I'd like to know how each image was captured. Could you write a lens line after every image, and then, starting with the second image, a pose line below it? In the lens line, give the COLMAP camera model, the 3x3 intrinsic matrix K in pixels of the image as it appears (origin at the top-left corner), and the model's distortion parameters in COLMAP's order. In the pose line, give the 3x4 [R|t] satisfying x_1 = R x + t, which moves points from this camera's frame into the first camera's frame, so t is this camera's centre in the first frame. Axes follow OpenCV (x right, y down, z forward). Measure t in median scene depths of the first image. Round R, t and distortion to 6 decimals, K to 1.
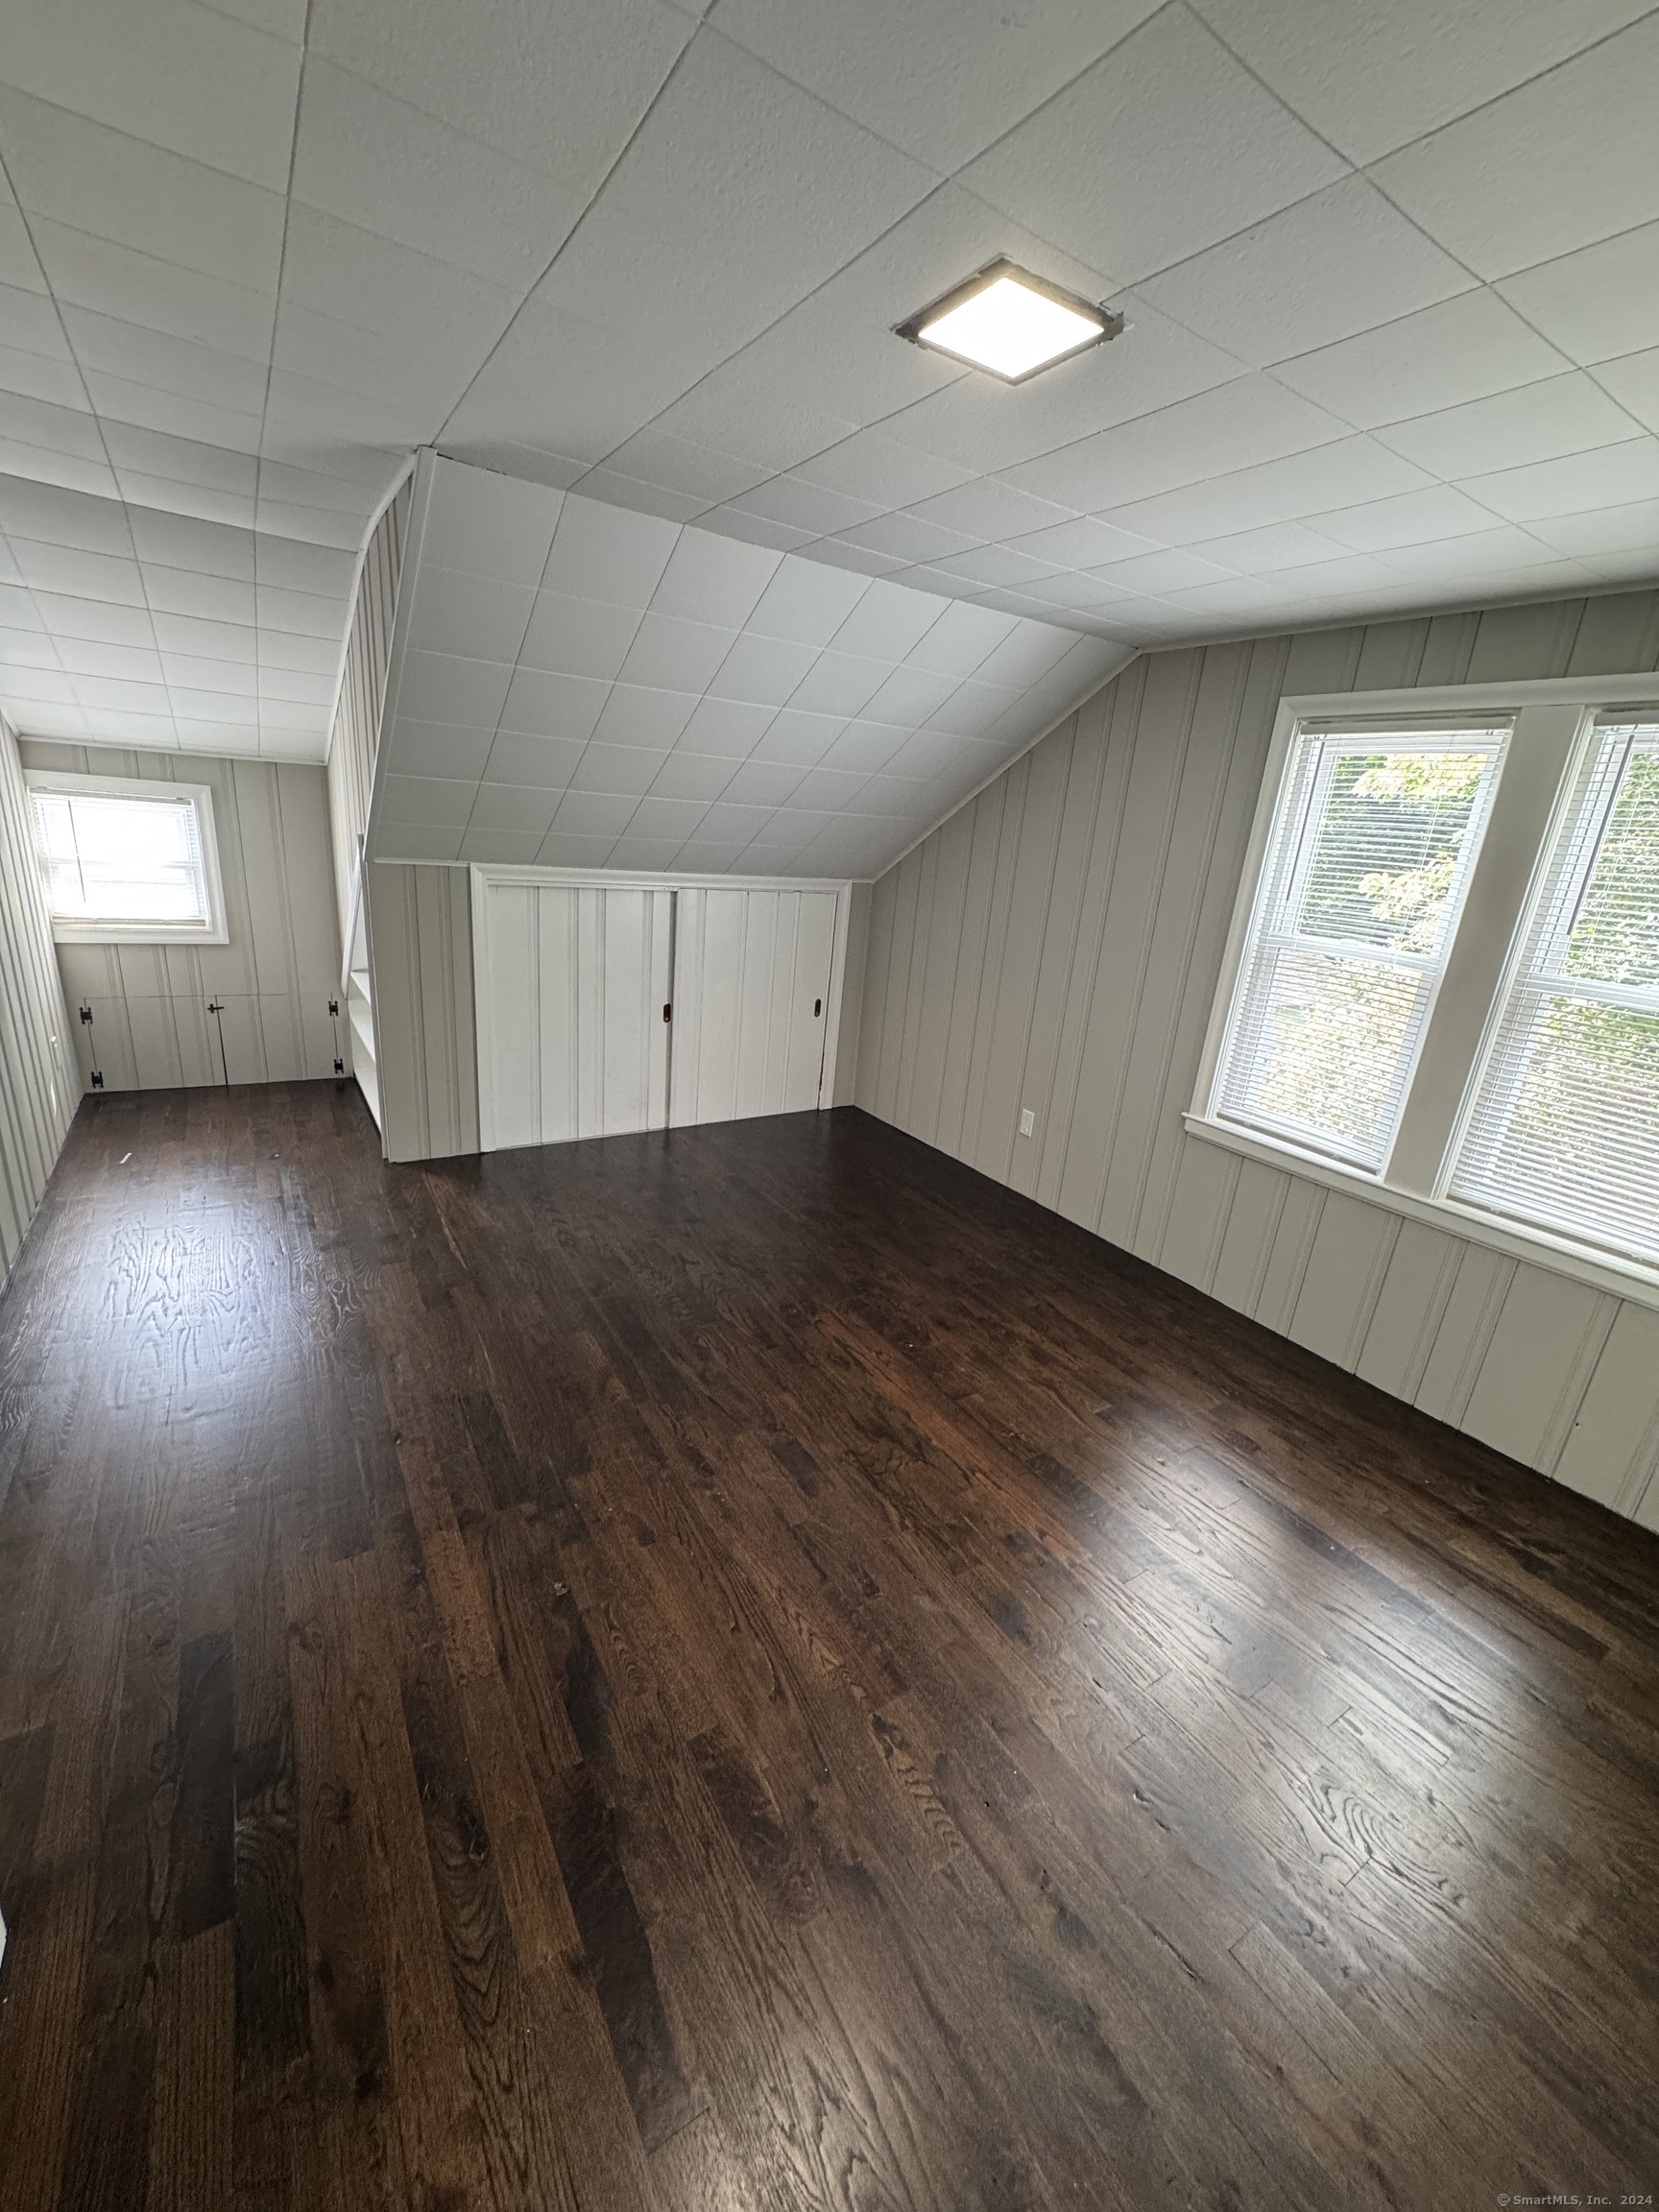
lens RADIAL K [[883.0, 0, 830.3], [0, 883.0, 1104.2], [0, 0, 1]] dist [-0.003663, 0.000567]
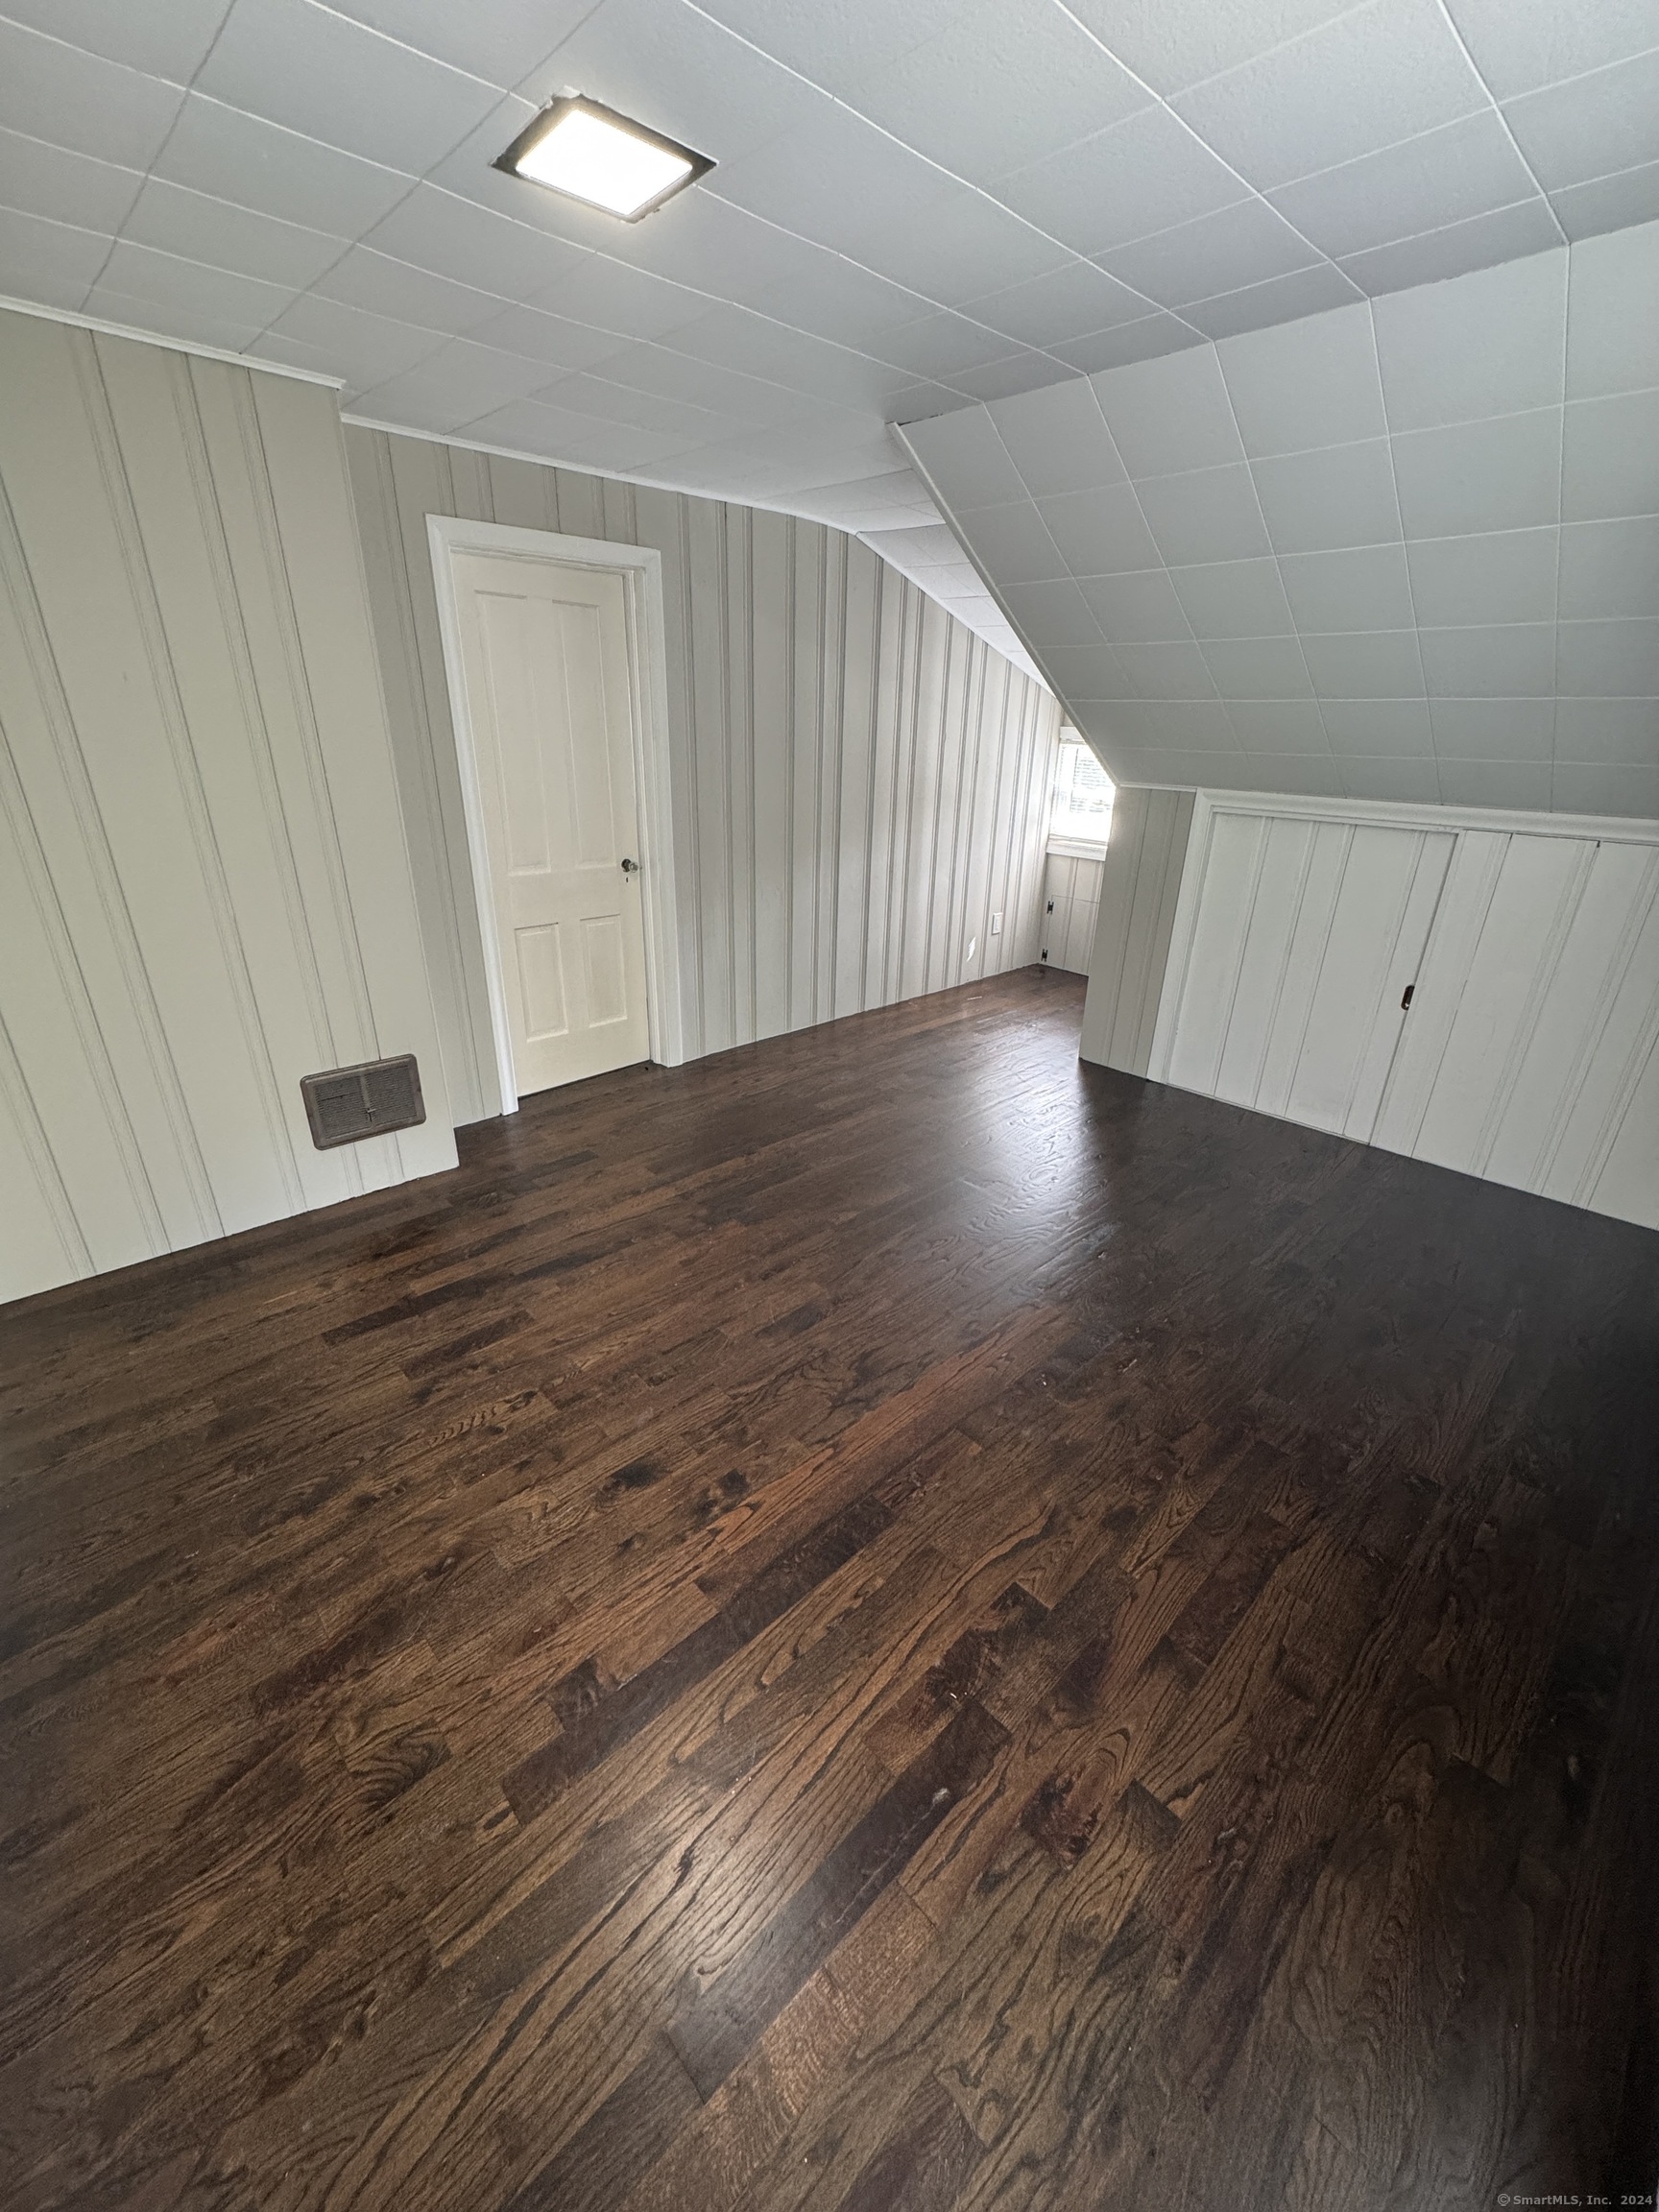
lens RADIAL K [[883.0, 0, 826.9], [0, 883.0, 1103.8], [0, 0, 1]] dist [-0.003663, 0.000567]
pose [[0.183380, 0.318516, -0.930010, 0.889621], [-0.302267, 0.918491, 0.254970, -0.120469], [0.935418, 0.234355, 0.264710, 0.700015]]
